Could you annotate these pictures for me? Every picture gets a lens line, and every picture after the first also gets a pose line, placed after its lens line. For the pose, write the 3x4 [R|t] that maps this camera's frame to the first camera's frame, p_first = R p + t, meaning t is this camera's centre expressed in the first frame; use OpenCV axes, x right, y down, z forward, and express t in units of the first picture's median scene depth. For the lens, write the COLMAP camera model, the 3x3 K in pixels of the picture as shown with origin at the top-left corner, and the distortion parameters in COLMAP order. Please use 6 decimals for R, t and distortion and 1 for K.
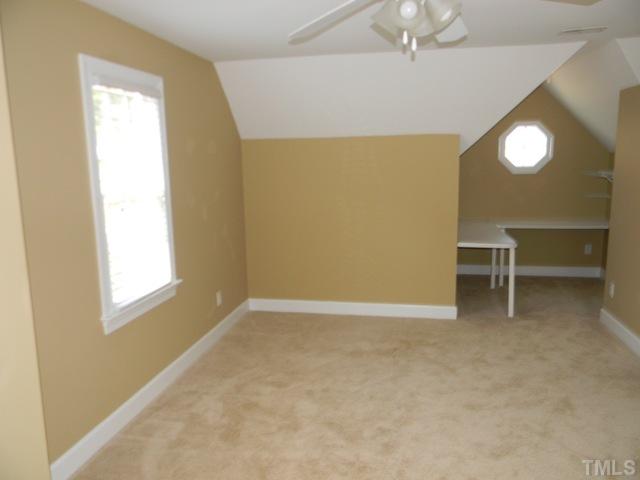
lens RADIAL K [[519.0, 0, 320.0], [0, 519.0, 240.0], [0, 0, 1]] dist [0.003107, -0.001582]
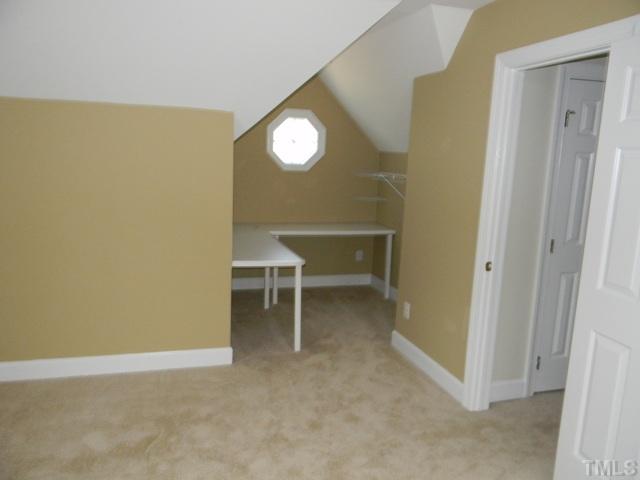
lens RADIAL K [[519.0, 0, 320.0], [0, 519.0, 240.0], [0, 0, 1]] dist [0.003107, -0.001582]
pose [[0.885098, -0.021662, 0.464900, 0.034584], [0.016651, 0.999751, 0.014882, -0.035522], [-0.465106, -0.005430, 0.885238, 0.298151]]
